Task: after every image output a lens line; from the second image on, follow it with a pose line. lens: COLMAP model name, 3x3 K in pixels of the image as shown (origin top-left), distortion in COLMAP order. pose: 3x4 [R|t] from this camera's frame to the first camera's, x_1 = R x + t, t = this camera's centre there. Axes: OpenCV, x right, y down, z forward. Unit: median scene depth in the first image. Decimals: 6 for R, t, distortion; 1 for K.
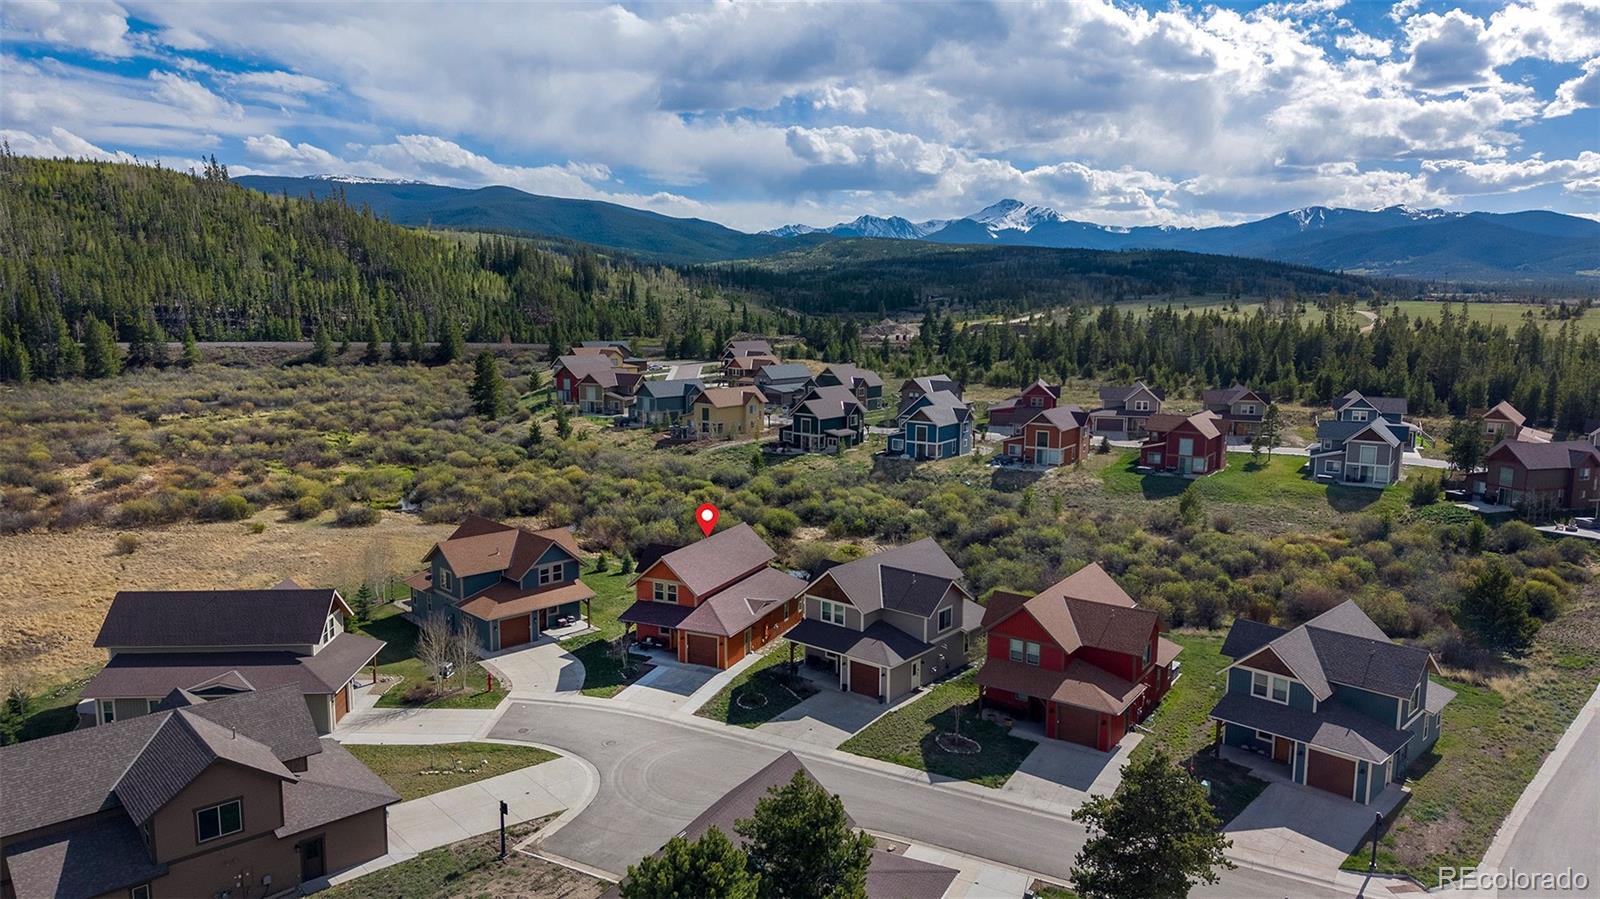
lens RADIAL K [[1067.7, 0, 801.6], [0, 1067.7, 427.7], [0, 0, 1]] dist [0.072467, -0.108255]
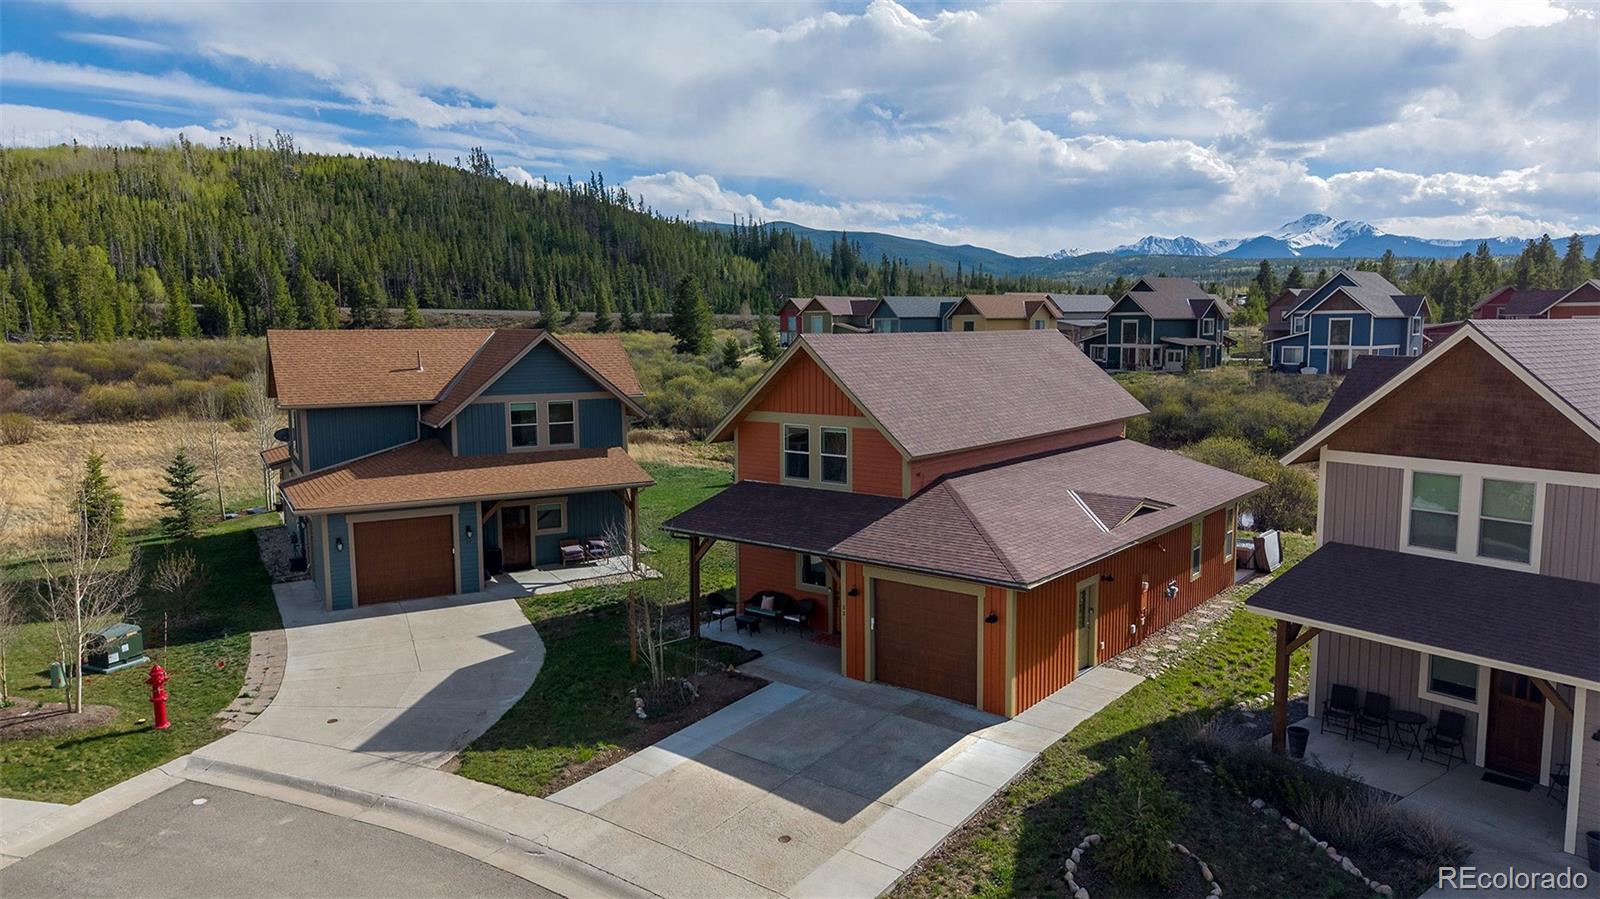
lens RADIAL K [[1067.7, 0, 801.6], [0, 1067.7, 427.7], [0, 0, 1]] dist [0.072467, -0.108255]
pose [[0.968775, 0.009448, -0.247761, -0.049894], [-0.016509, 0.999514, -0.026437, 0.146464], [0.247391, 0.029702, 0.968460, 0.655596]]
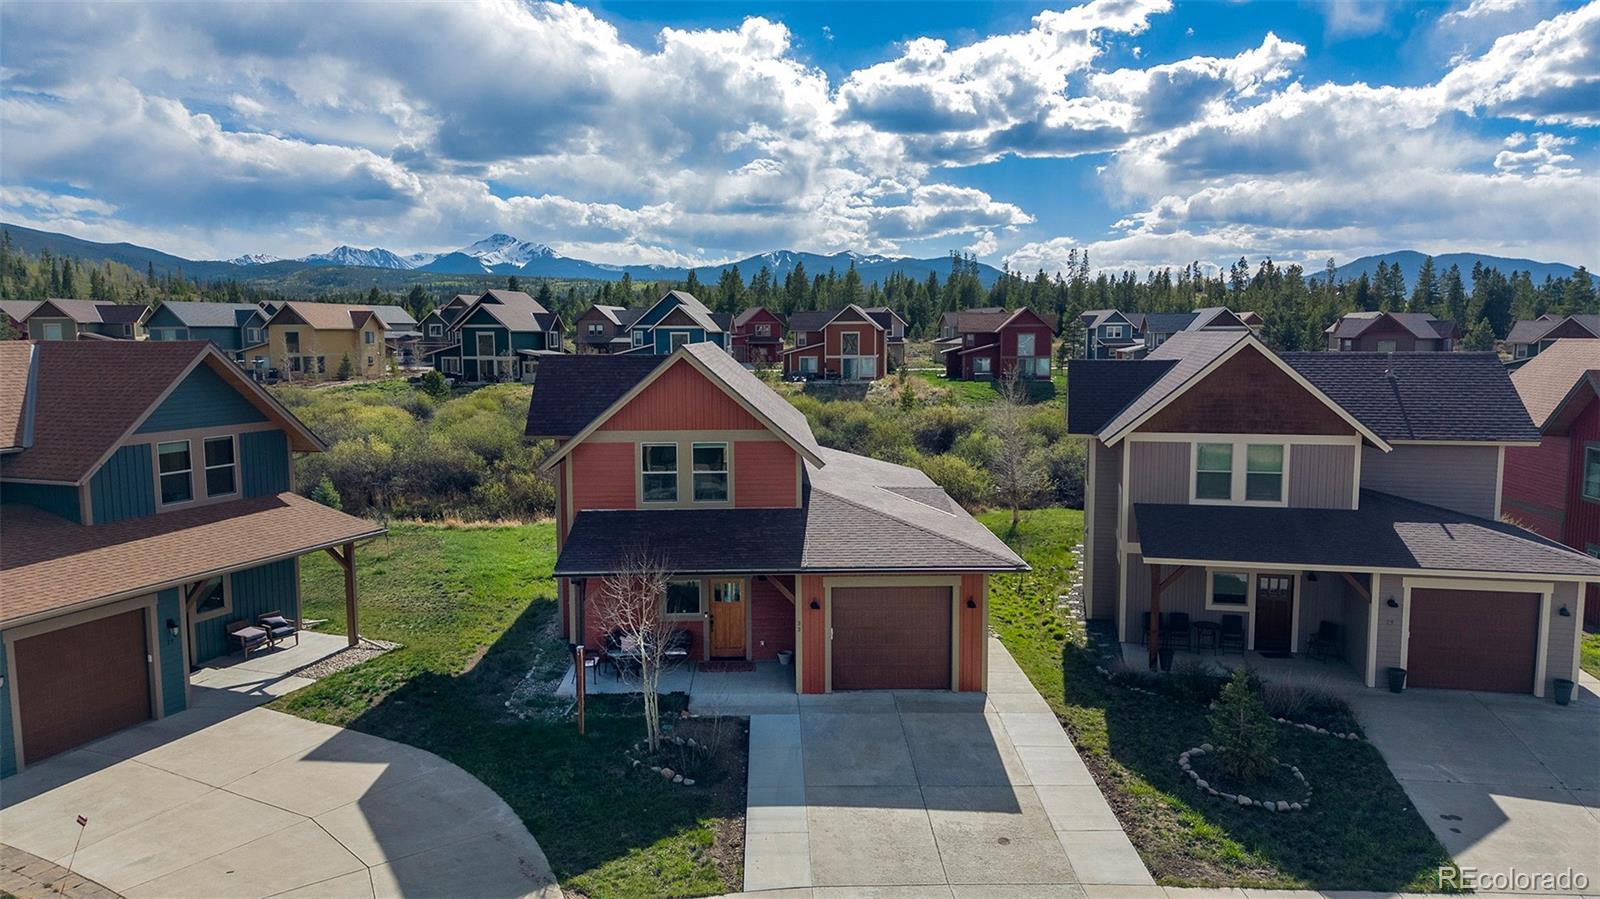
lens RADIAL K [[1067.7, 0, 801.6], [0, 1067.7, 427.7], [0, 0, 1]] dist [0.072467, -0.108255]
pose [[0.896636, -0.050491, 0.439879, -0.216479], [0.065734, 0.997647, -0.019477, 0.141542], [-0.437861, 0.046379, 0.897846, 0.680940]]
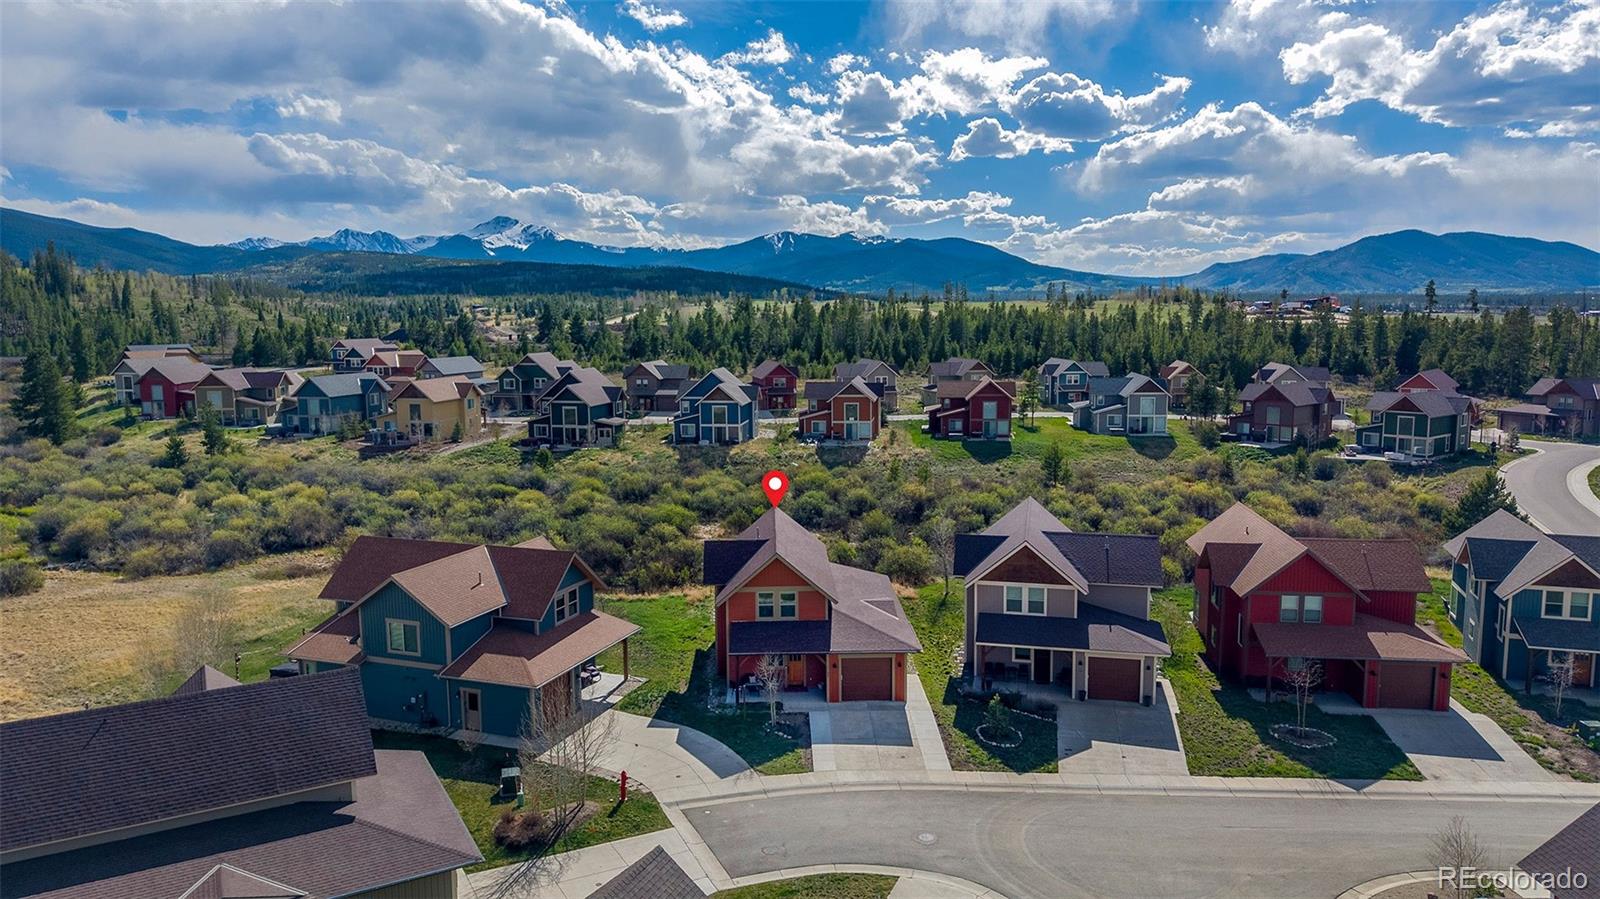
lens RADIAL K [[1067.7, 0, 801.6], [0, 1067.7, 427.7], [0, 0, 1]] dist [0.072467, -0.108255]
pose [[0.897740, -0.061495, 0.436213, -0.382268], [0.069291, 0.997595, -0.001968, 0.041354], [-0.435043, 0.031993, 0.899841, 0.357509]]
